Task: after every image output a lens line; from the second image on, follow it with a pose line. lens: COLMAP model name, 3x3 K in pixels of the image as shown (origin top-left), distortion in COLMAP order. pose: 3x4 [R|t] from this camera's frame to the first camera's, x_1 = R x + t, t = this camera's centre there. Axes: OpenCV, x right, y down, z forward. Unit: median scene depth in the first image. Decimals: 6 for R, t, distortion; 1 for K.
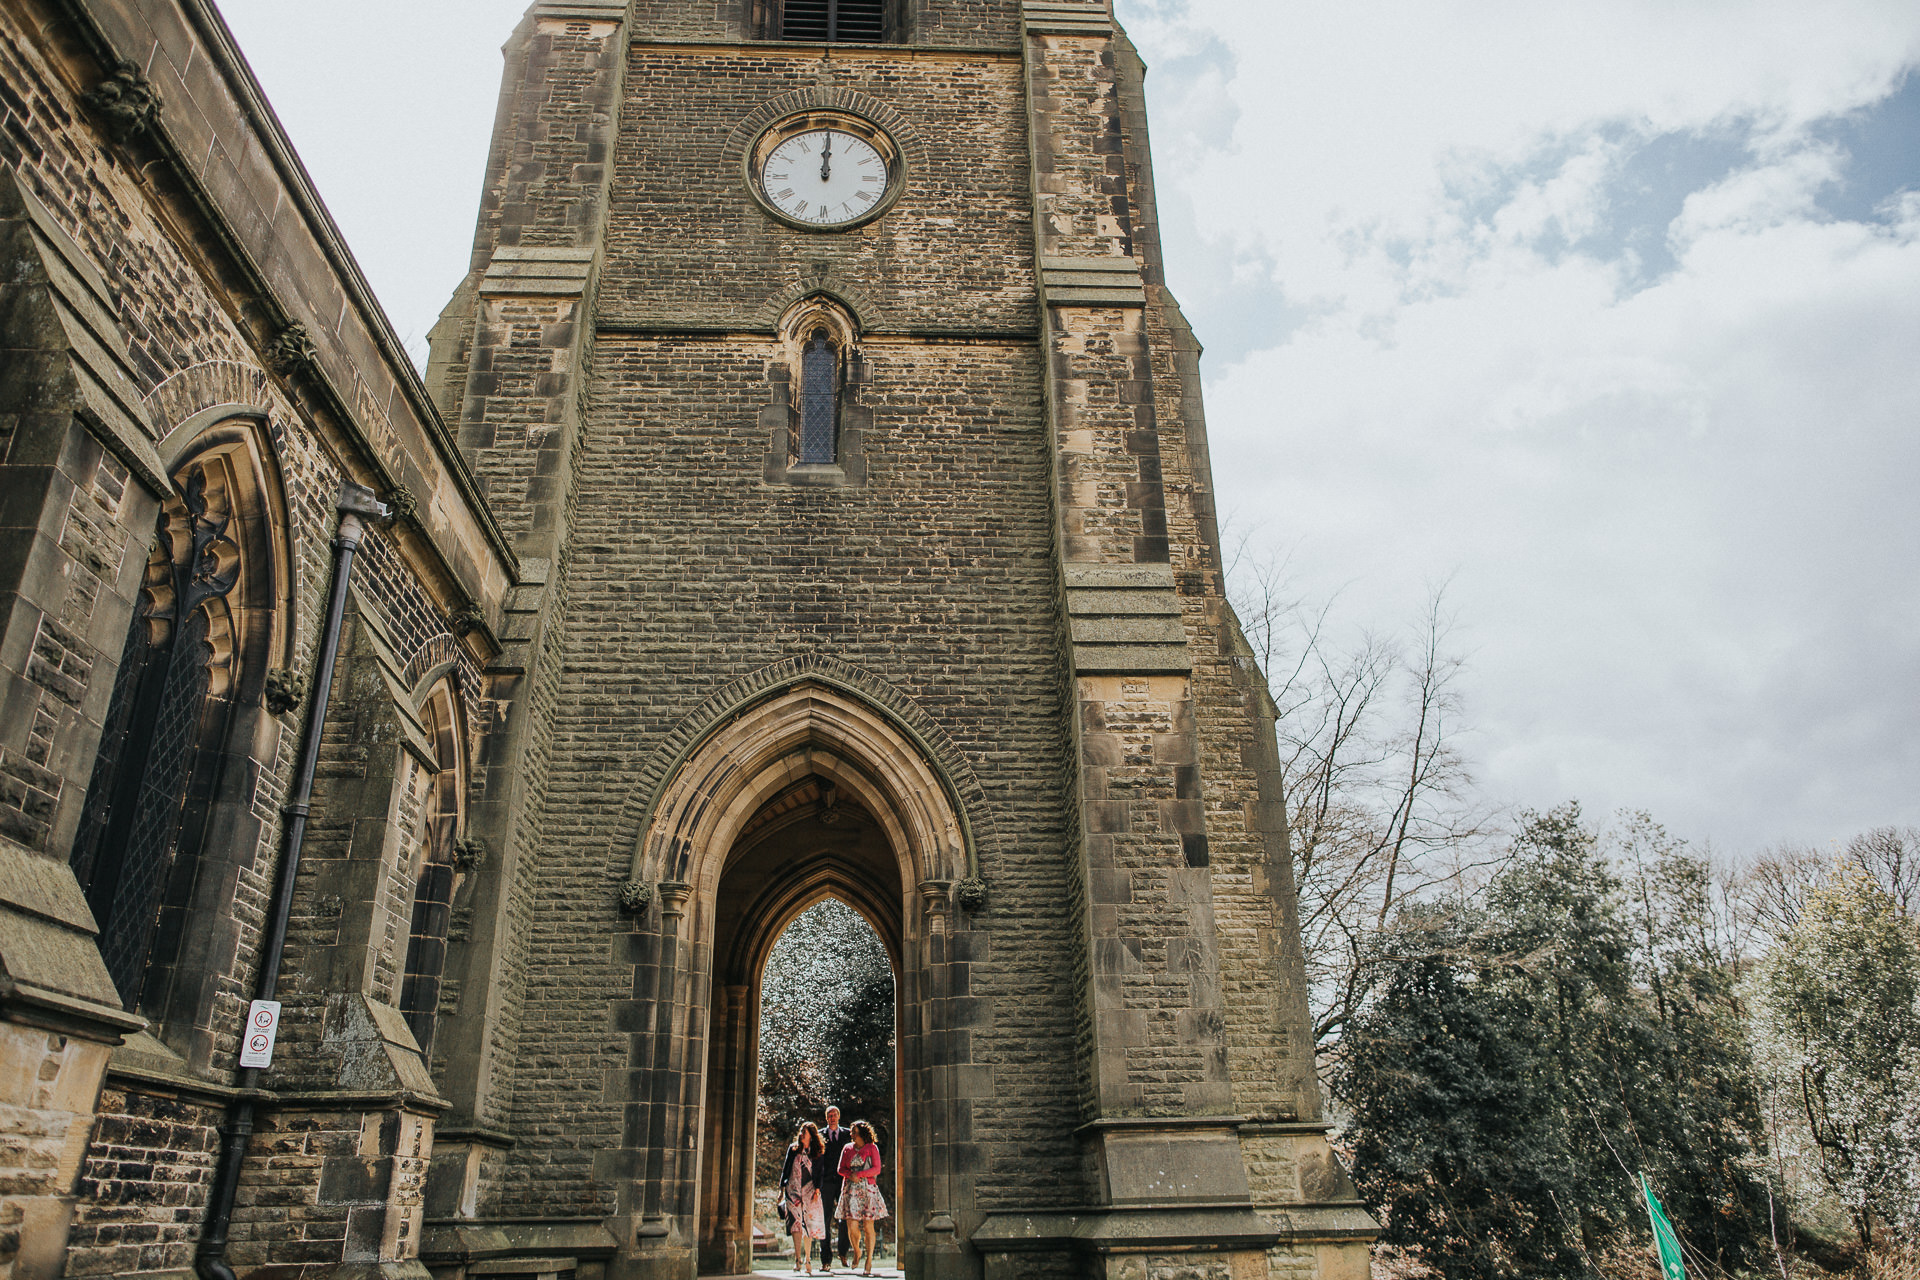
lens RADIAL K [[1302.8, 0, 960.0], [0, 1302.8, 640.0], [0, 0, 1]] dist [-0.058044, 0.049858]
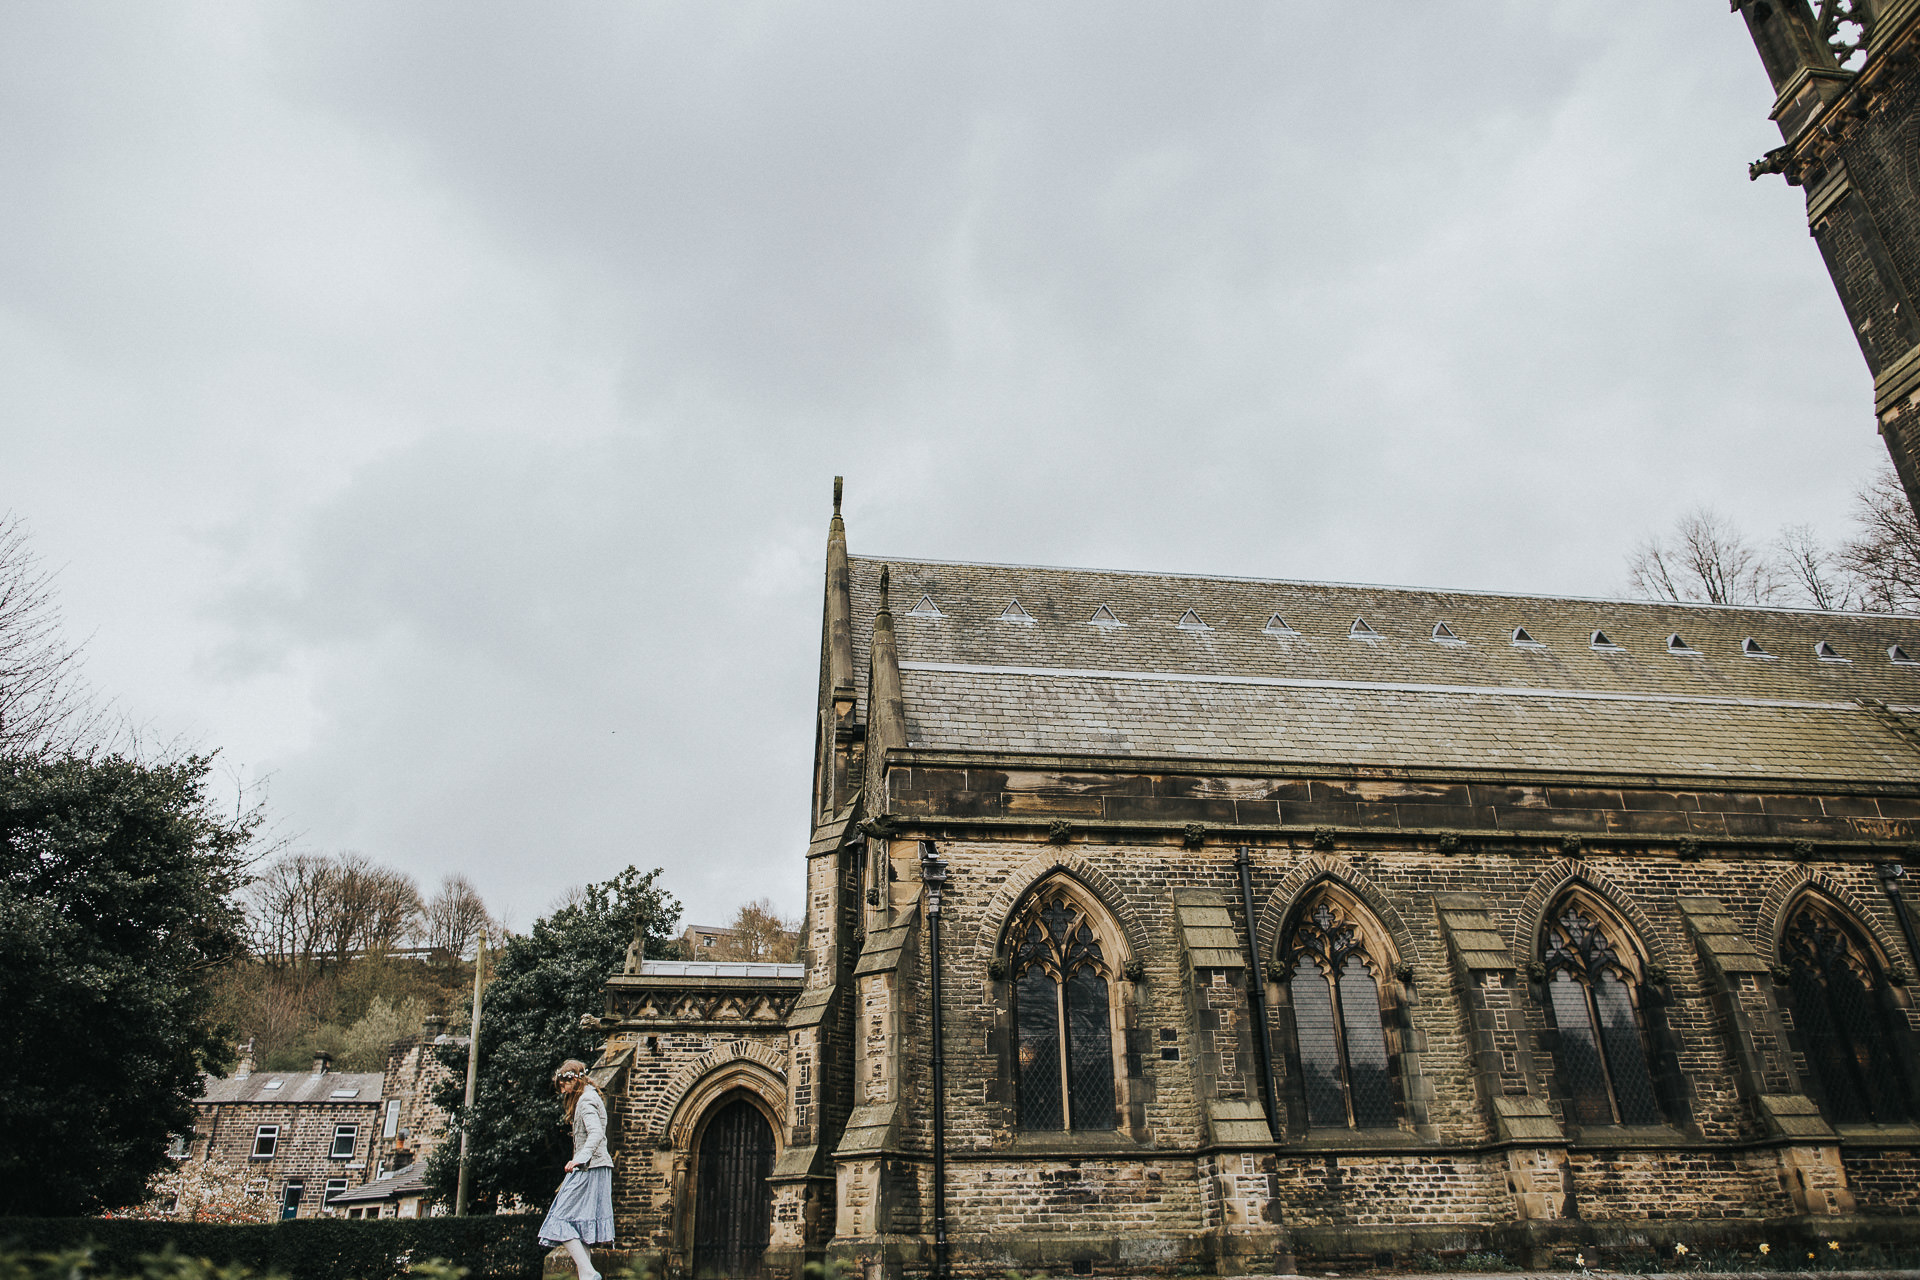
lens RADIAL K [[1302.8, 0, 960.0], [0, 1302.8, 640.0], [0, 0, 1]] dist [-0.058044, 0.049858]
pose [[0.083466, -0.422539, -0.902493, 1.802318], [0.415087, 0.838087, -0.353996, -0.375403], [0.905945, -0.345067, 0.245343, -0.974769]]
